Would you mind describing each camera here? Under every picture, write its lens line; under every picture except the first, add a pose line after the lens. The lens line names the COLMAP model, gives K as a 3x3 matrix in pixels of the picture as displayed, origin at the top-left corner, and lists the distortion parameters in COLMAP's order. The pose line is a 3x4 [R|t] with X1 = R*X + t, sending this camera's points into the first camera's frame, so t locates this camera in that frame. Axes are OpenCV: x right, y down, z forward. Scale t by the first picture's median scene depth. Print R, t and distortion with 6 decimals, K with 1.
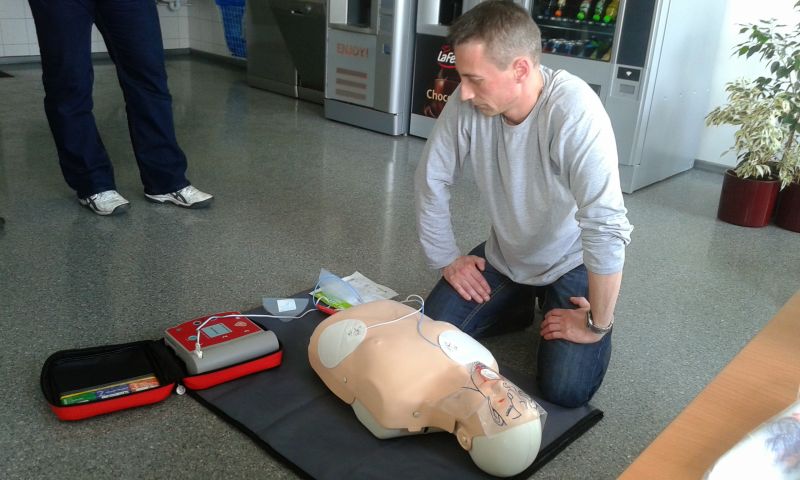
lens RADIAL K [[745.4, 0, 360.6], [0, 745.4, 239.8], [0, 0, 1]] dist [0.007155, -0.091706]
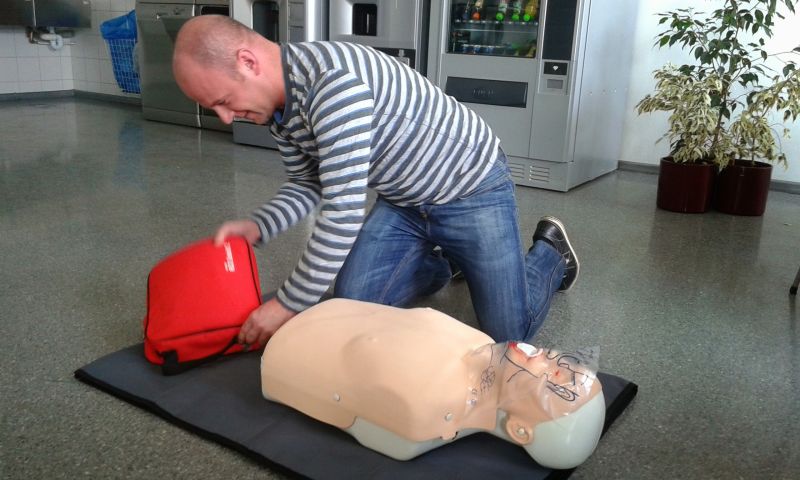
lens RADIAL K [[745.4, 0, 360.6], [0, 745.4, 239.8], [0, 0, 1]] dist [0.007155, -0.091706]
pose [[0.986354, -0.058812, 0.153774, -0.058991], [0.072875, 0.993498, -0.087471, 0.070947], [-0.147630, 0.097484, 0.984227, 0.099122]]
